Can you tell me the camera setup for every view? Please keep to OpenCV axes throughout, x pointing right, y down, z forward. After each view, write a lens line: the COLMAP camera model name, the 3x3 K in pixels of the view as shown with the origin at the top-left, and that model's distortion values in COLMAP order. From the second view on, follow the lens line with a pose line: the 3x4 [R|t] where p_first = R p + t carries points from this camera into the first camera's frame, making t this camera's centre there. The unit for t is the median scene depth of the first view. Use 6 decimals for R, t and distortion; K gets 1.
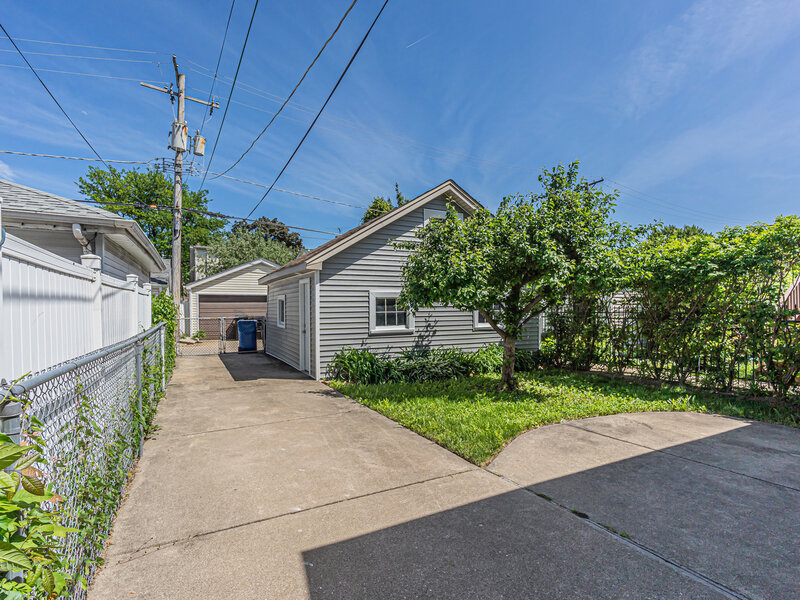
lens RADIAL K [[410.3, 0, 402.9], [0, 410.3, 320.6], [0, 0, 1]] dist [0.000915, -0.000023]
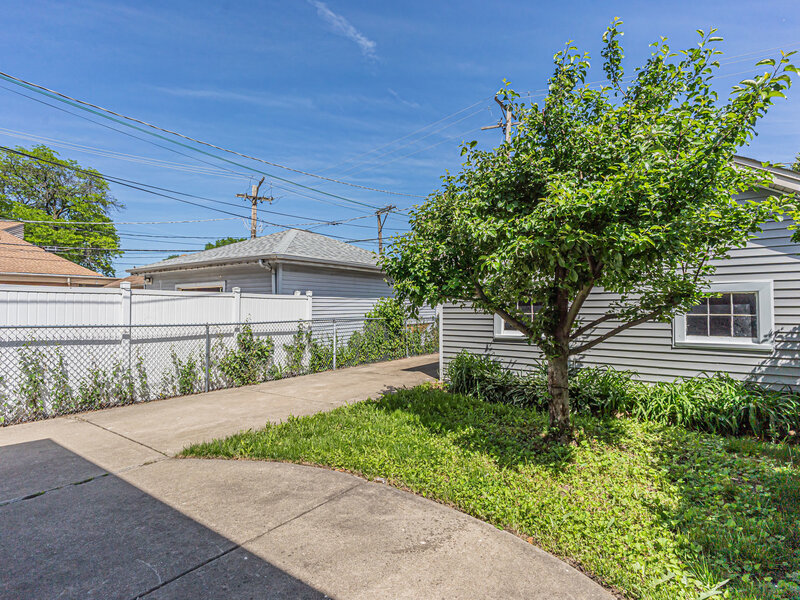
lens RADIAL K [[404.2, 0, 400.0], [0, 404.2, 300.0], [0, 0, 1]] dist [-0.002024, -0.000229]
pose [[0.453536, -0.016016, -0.891094, 0.544817], [-0.031812, 0.998910, -0.034145, -0.011956], [0.890670, 0.043834, 0.452532, 0.403215]]
